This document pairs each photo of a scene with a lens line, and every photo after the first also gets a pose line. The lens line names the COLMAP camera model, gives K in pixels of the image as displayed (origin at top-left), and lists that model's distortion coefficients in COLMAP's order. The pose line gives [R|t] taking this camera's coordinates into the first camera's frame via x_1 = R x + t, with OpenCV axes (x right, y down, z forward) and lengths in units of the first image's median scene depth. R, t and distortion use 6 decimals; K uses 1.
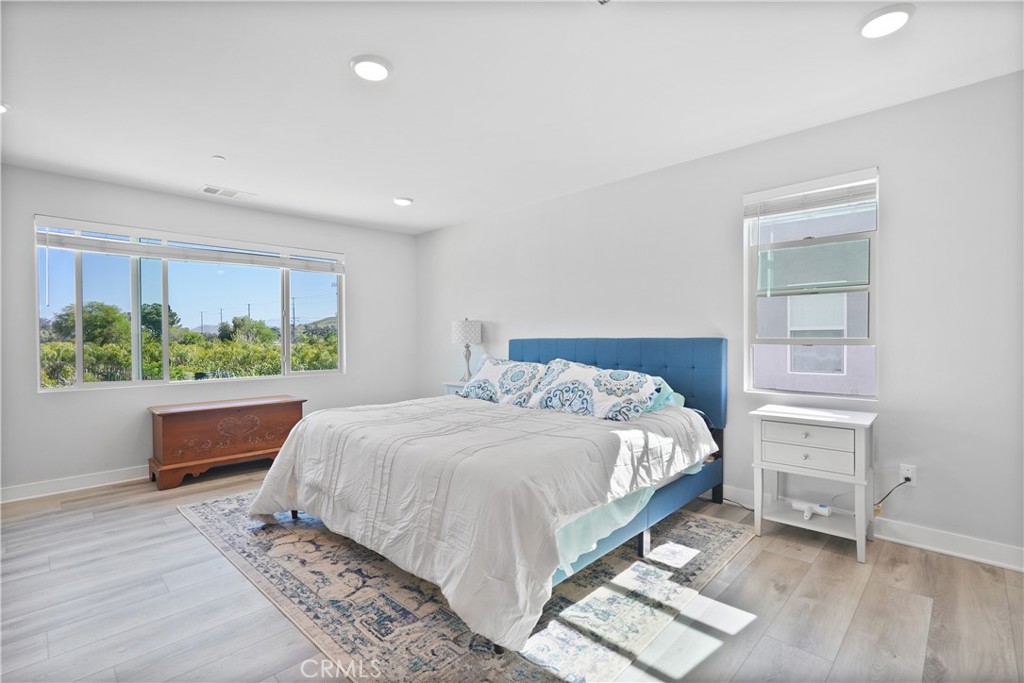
lens RADIAL K [[475.9, 0, 512.0], [0, 475.9, 341.5], [0, 0, 1]] dist [-0.000906, -0.000021]
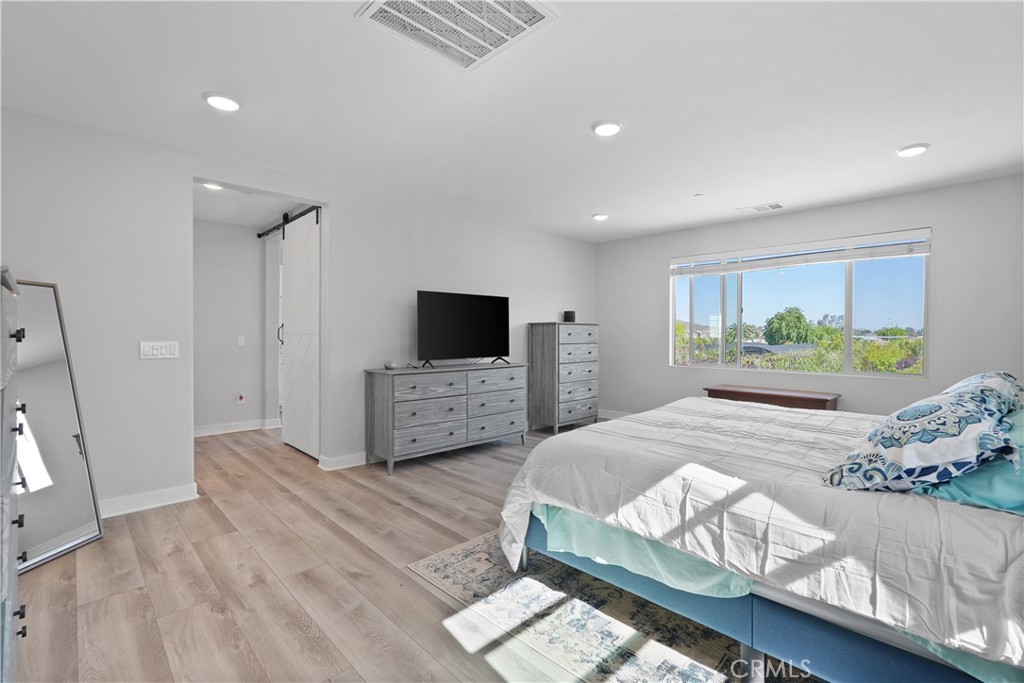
lens RADIAL K [[457.4, 0, 514.7], [0, 457.4, 342.4], [0, 0, 1]] dist [-0.015595, 0.009206]
pose [[-0.027873, 0.022935, -0.999348, 0.948358], [-0.014363, 0.999624, 0.023342, -0.010793], [0.999508, 0.015004, -0.027533, 0.767349]]
